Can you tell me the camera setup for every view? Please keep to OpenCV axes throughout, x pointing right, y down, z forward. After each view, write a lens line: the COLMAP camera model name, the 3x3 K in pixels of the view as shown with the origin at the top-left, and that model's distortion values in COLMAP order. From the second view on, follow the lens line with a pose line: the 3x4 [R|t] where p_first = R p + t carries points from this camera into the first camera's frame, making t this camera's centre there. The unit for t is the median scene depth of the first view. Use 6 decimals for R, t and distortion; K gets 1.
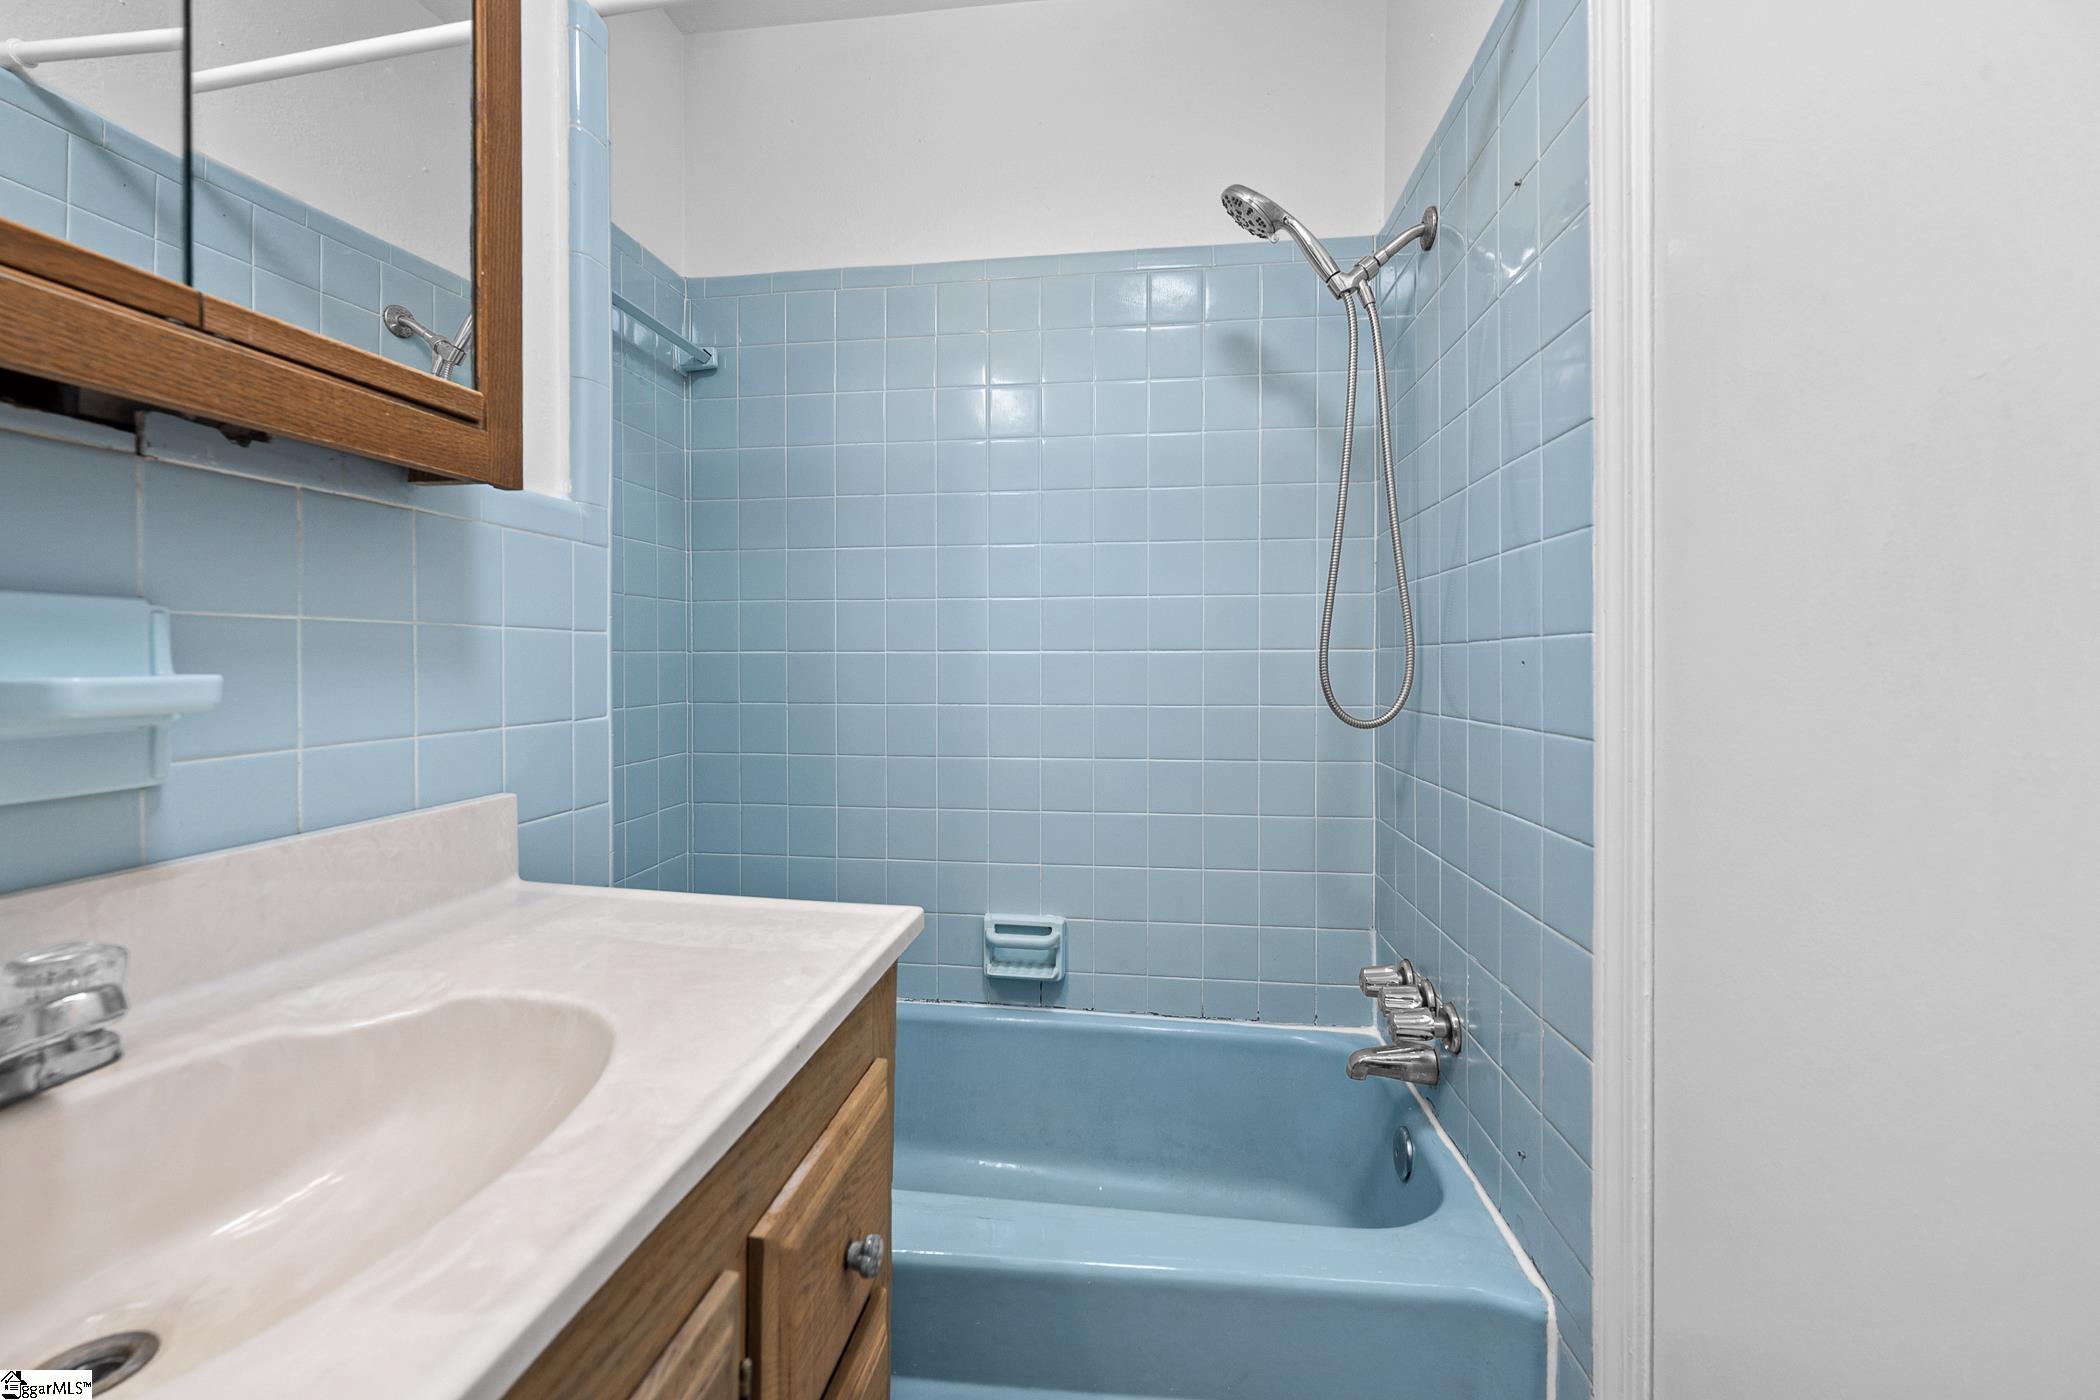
lens RADIAL K [[841.9, 0, 1041.4], [0, 841.9, 647.9], [0, 0, 1]] dist [-0.000511, 0.001719]
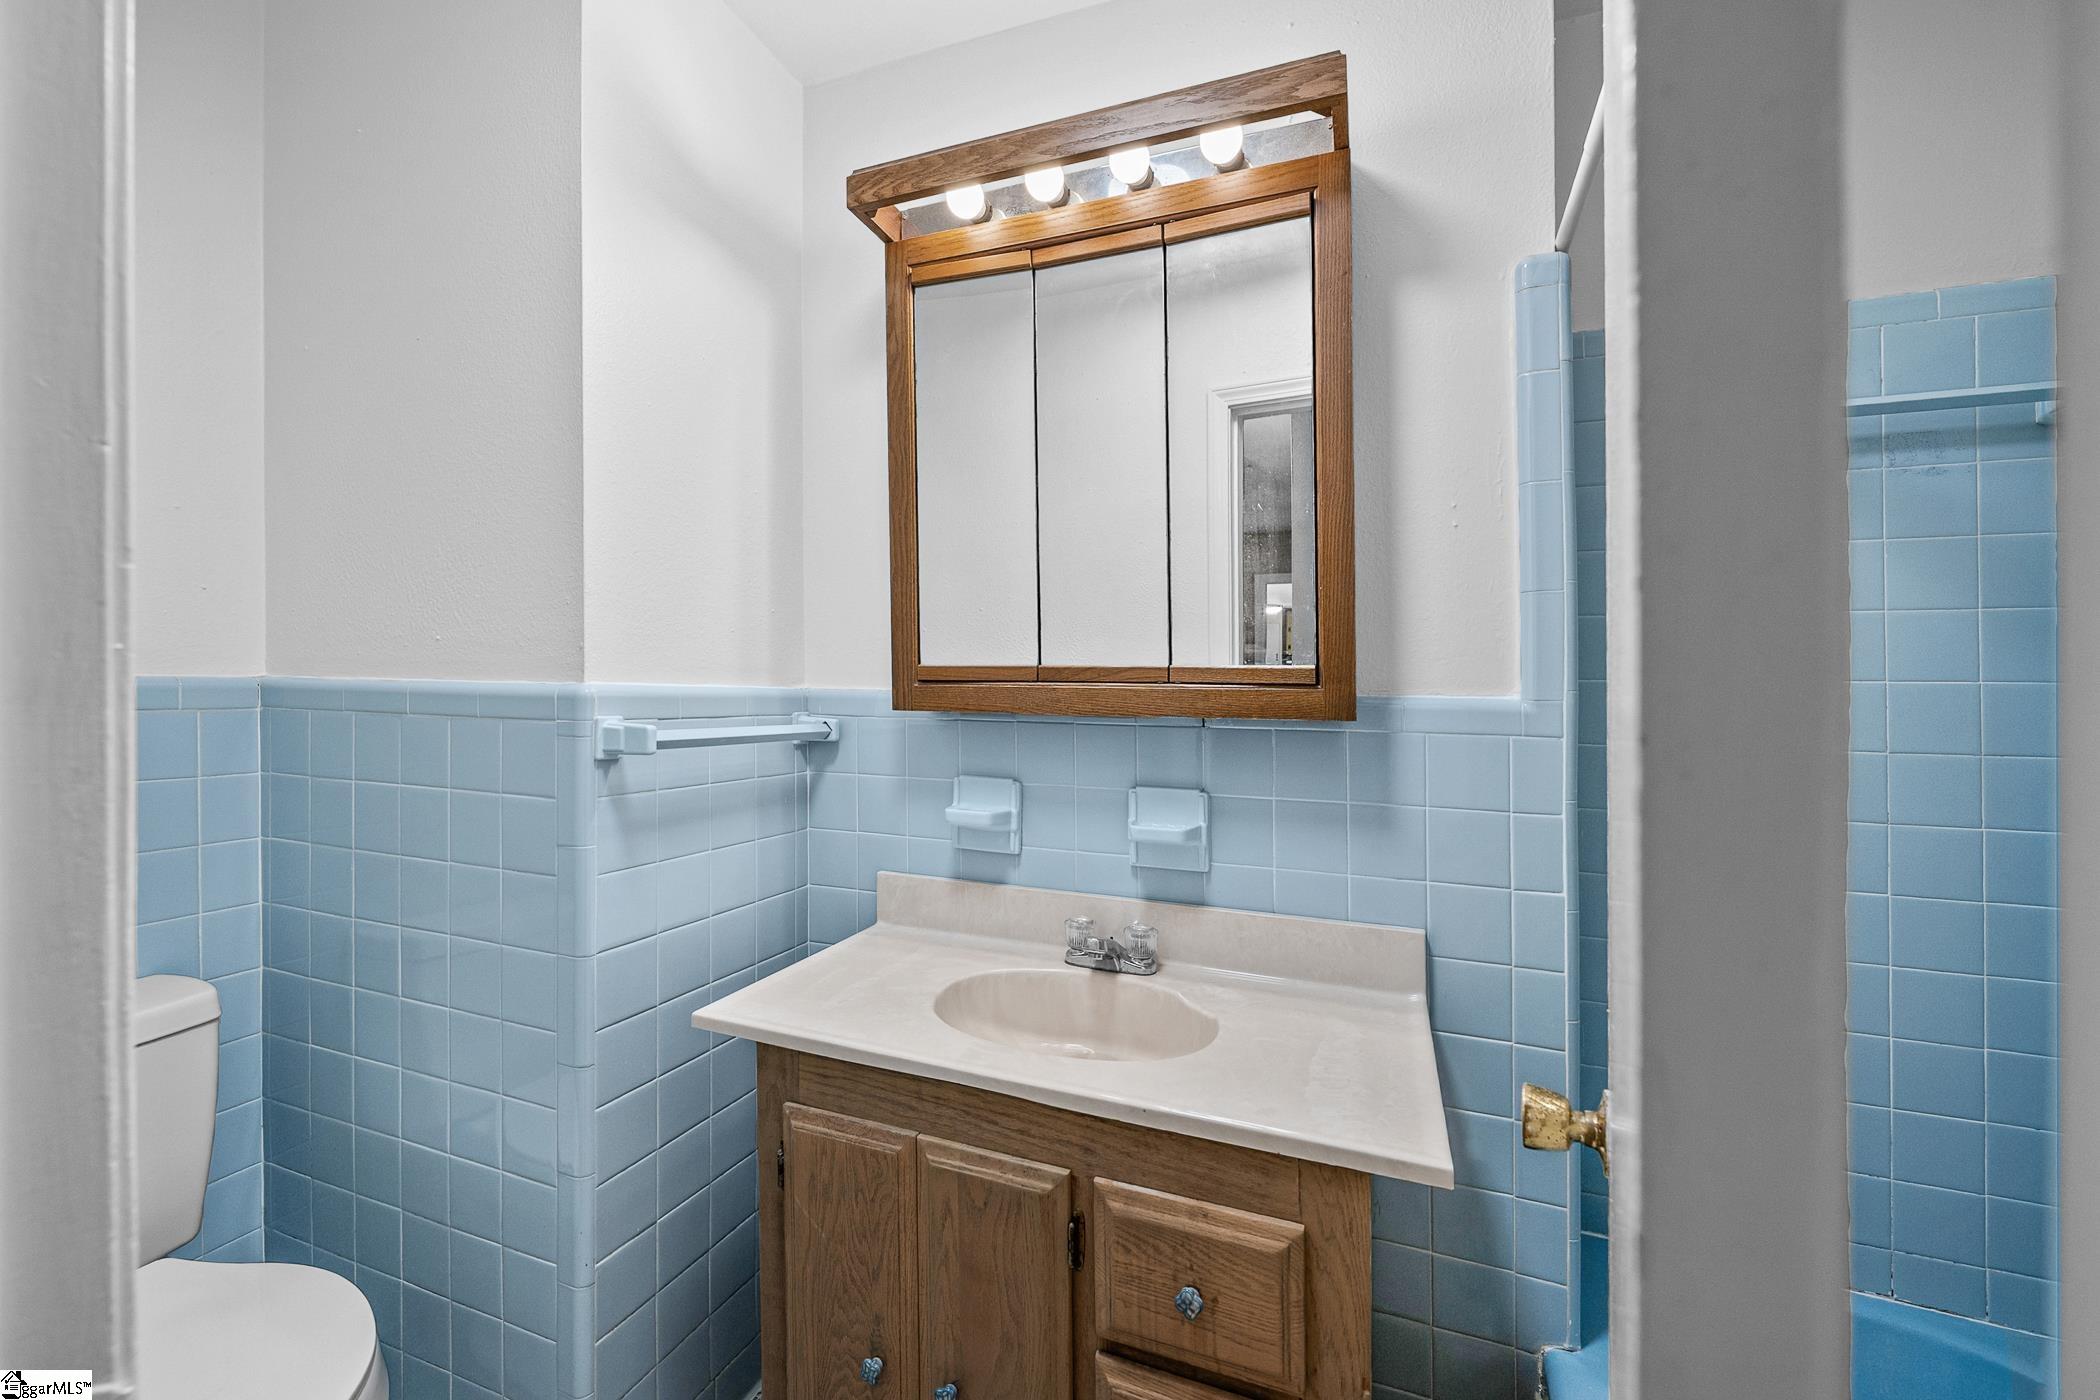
lens RADIAL K [[841.9, 0, 1044.3], [0, 841.9, 692.3], [0, 0, 1]] dist [-0.000511, 0.001719]
pose [[-0.227218, 0.001411, -0.973843, 1.042983], [-0.004330, 0.999988, 0.002459, -0.268405], [0.973834, 0.004776, -0.227209, 0.902892]]
